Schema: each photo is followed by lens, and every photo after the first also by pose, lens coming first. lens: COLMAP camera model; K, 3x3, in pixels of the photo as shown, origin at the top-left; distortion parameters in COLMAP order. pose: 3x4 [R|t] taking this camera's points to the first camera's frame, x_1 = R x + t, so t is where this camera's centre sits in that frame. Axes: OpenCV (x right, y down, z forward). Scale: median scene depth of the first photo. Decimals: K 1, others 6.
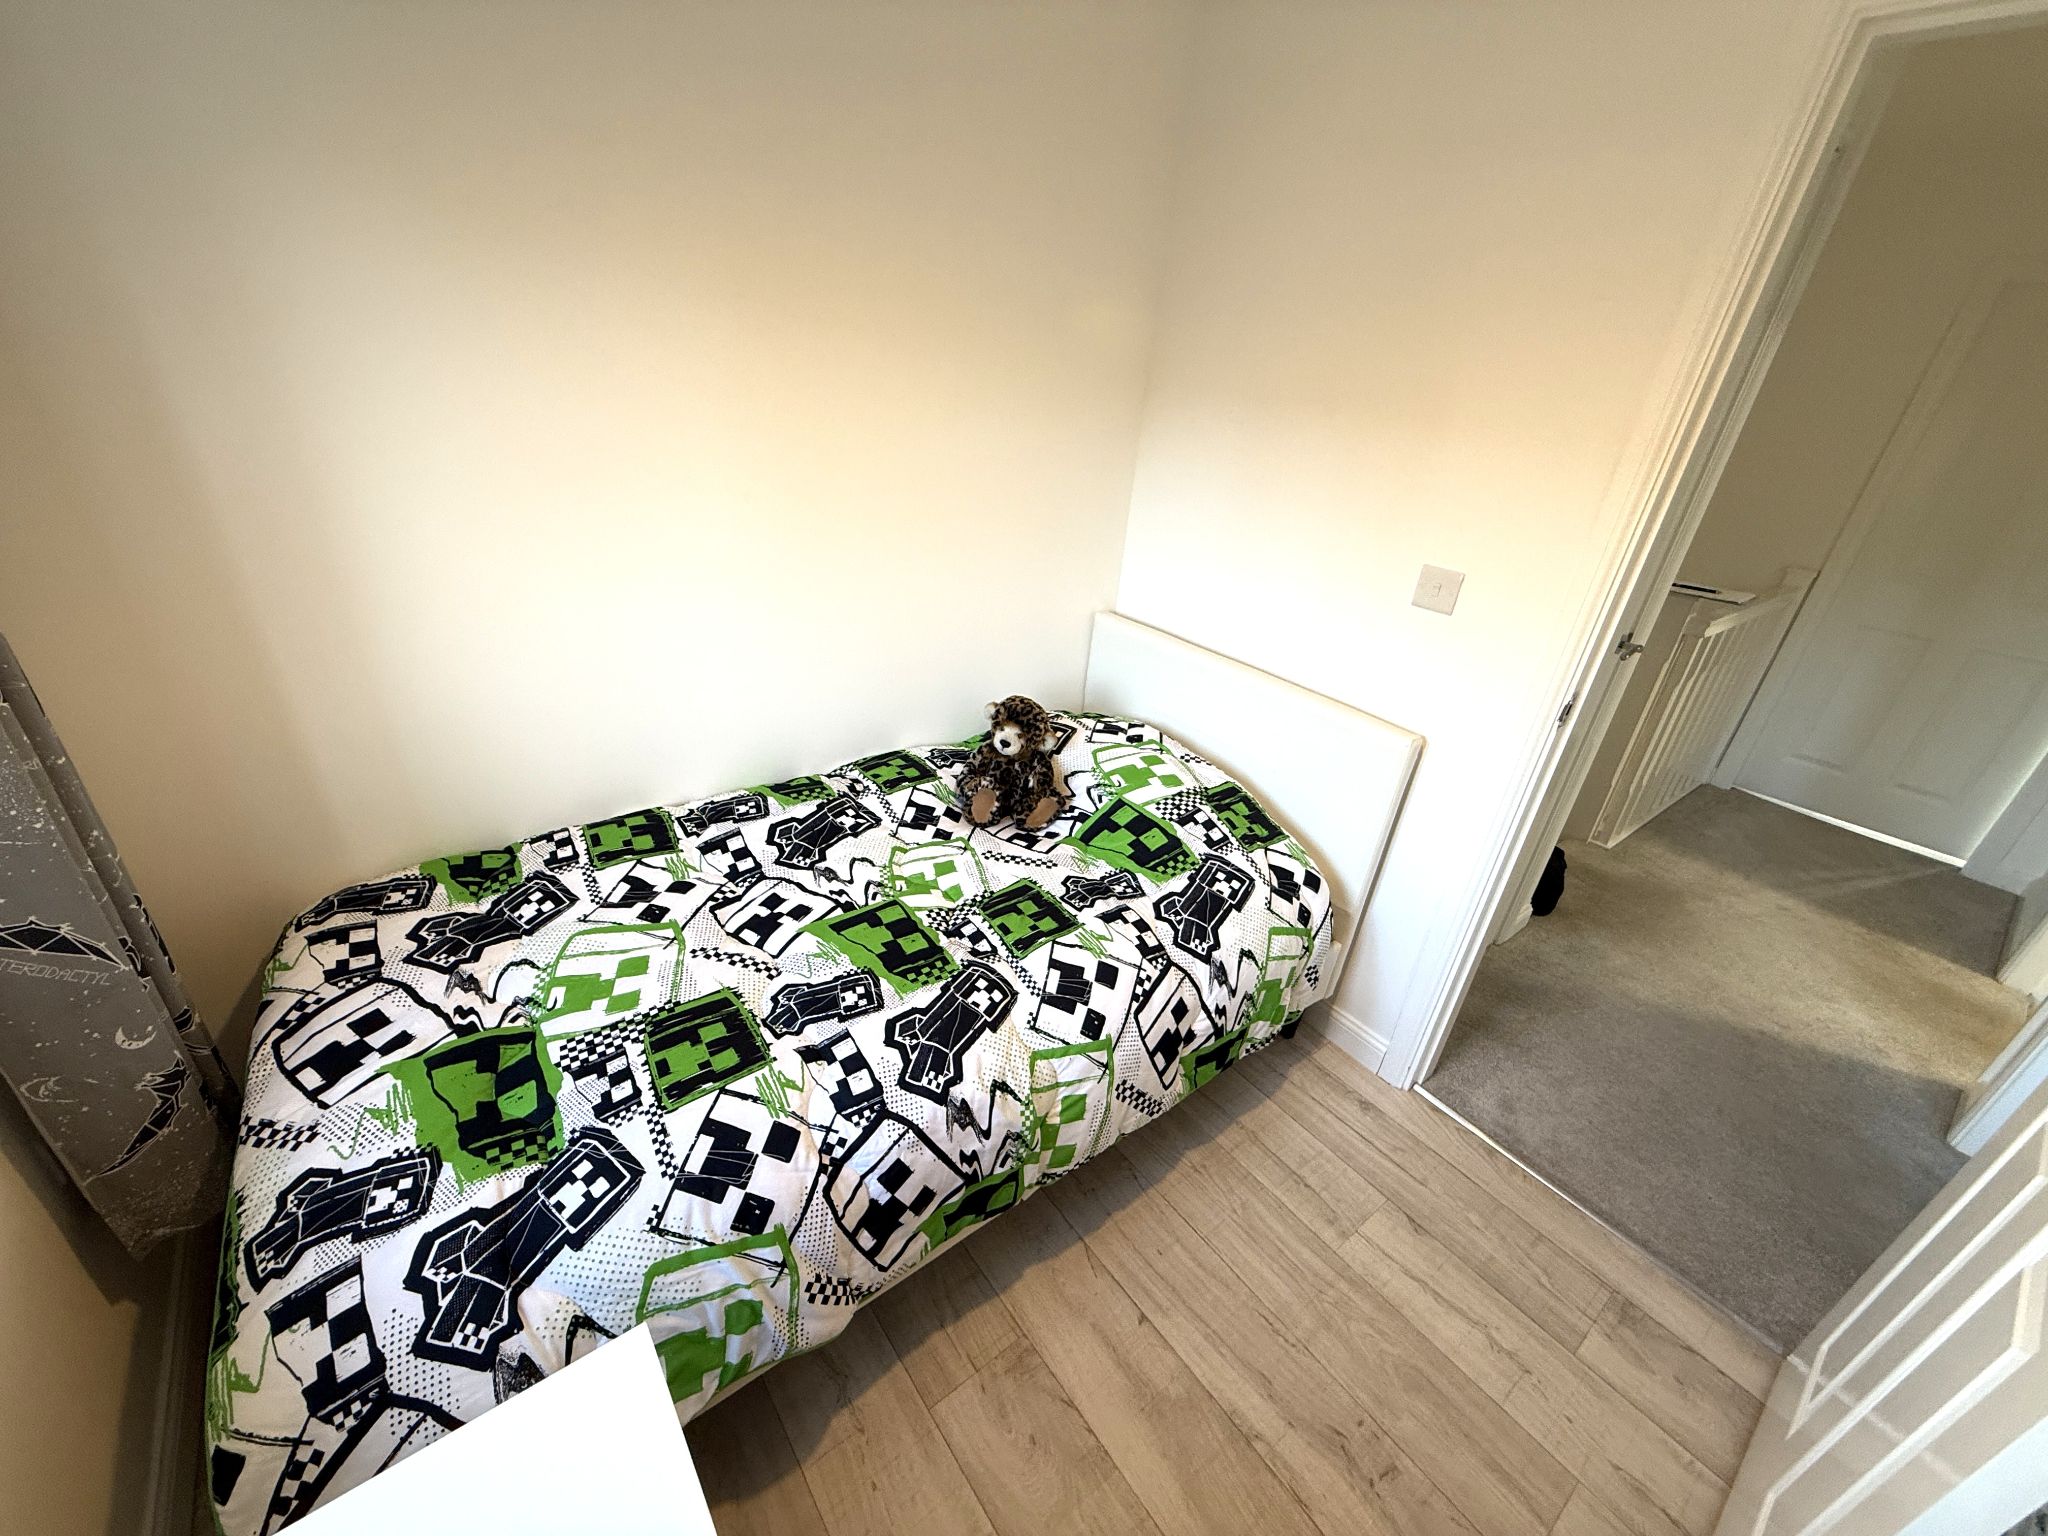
lens RADIAL K [[811.4, 0, 1016.7], [0, 811.4, 765.8], [0, 0, 1]] dist [-0.001473, 0.000127]
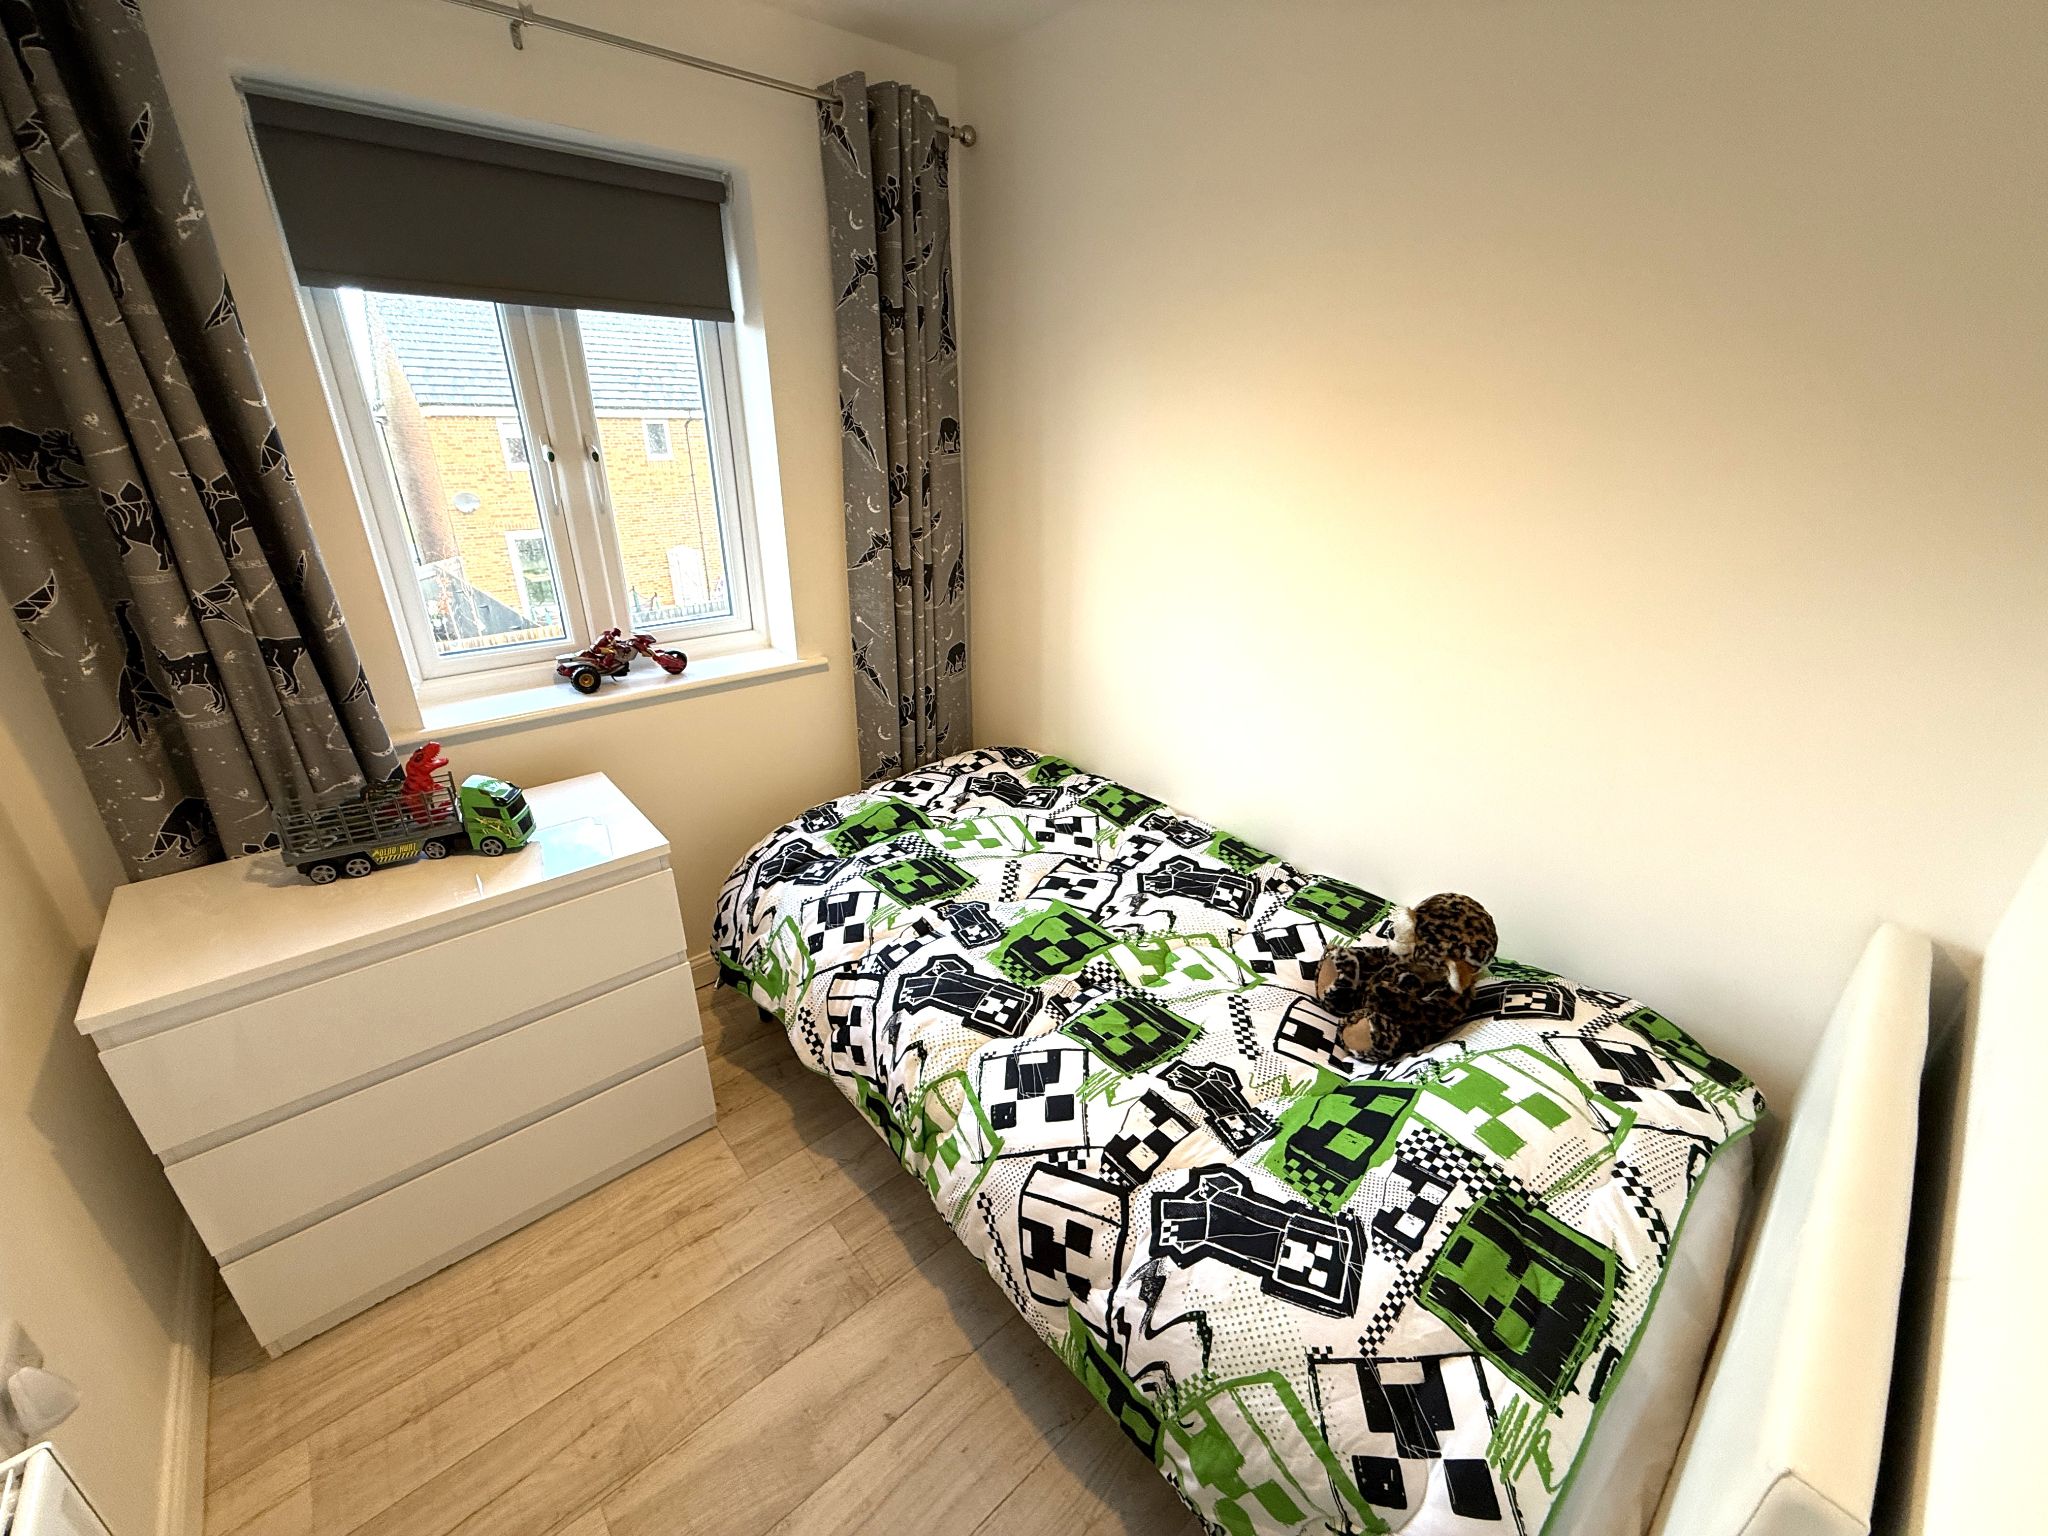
lens RADIAL K [[811.4, 0, 1016.7], [0, 811.4, 765.8], [0, 0, 1]] dist [-0.001473, 0.000127]
pose [[0.059766, 0.317185, -0.946479, 0.769641], [-0.458672, 0.850876, 0.256183, -0.236370], [0.886594, 0.418812, 0.196337, 0.616788]]
